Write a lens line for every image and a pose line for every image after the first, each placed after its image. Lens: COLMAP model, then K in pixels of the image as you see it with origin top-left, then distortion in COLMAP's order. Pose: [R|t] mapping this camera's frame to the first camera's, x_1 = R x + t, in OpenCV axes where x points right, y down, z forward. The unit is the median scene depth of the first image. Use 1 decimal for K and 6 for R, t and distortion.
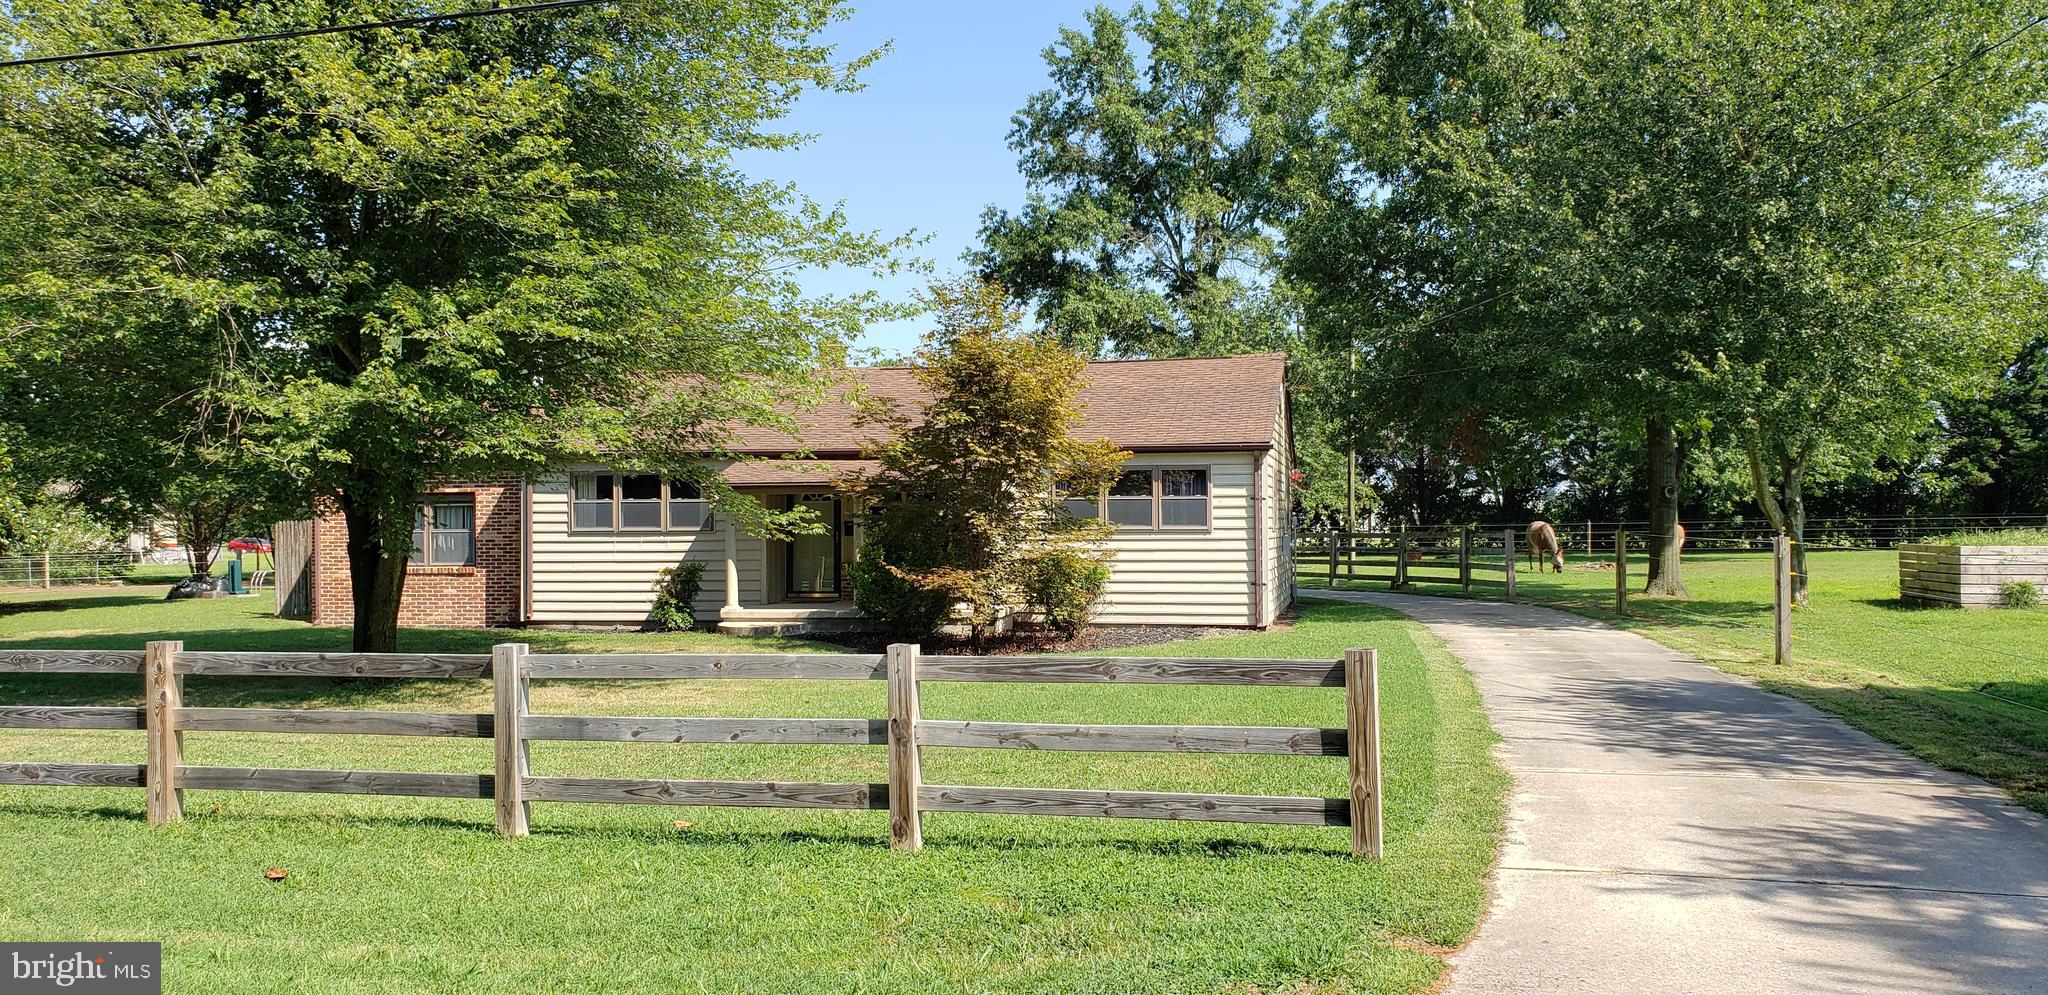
lens RADIAL K [[1505.4, 0, 1024.0], [0, 1505.4, 497.5], [0, 0, 1]] dist [-0.056966, -0.000313]
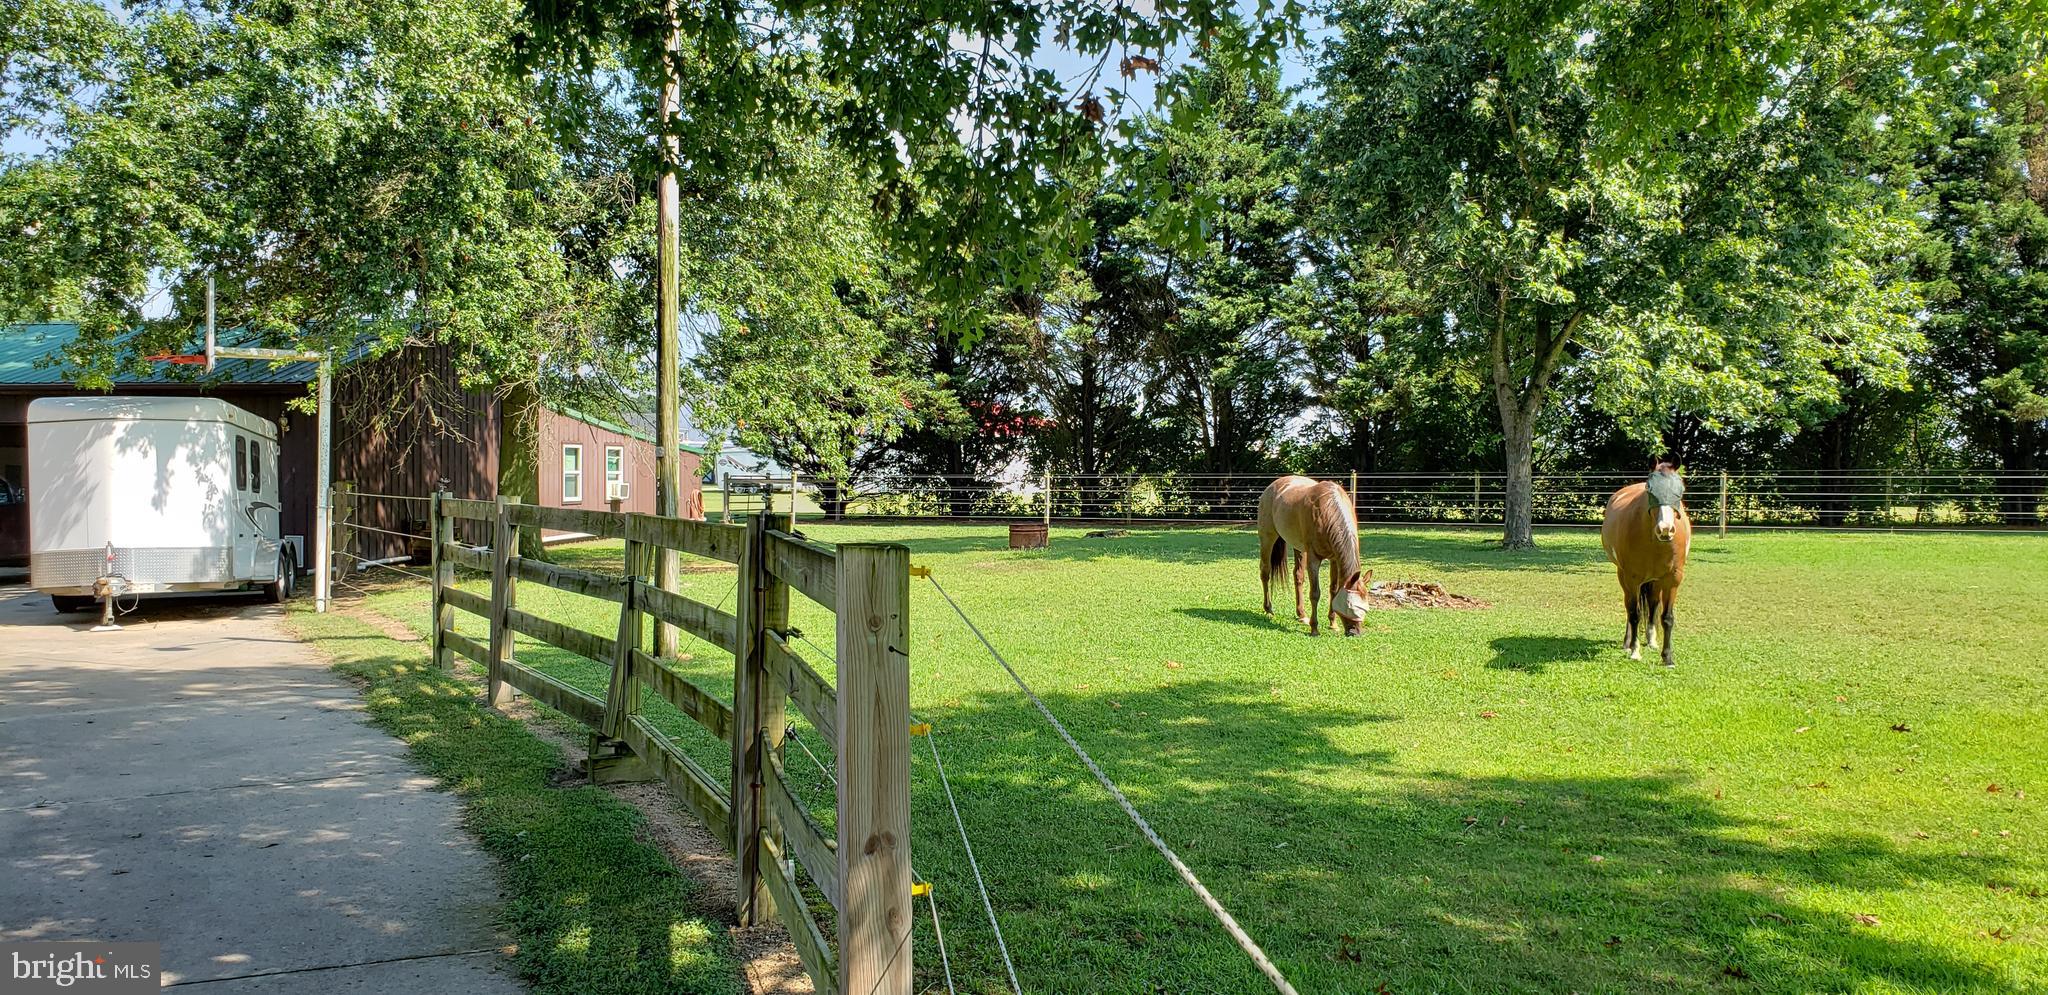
lens RADIAL K [[1505.4, 0, 1024.0], [0, 1505.4, 497.5], [0, 0, 1]] dist [-0.056966, -0.000313]
pose [[0.983839, 0.007988, 0.178874, 0.136748], [-0.014781, 0.999218, 0.036677, 0.005570], [-0.178442, -0.038728, 0.983188, 0.419511]]
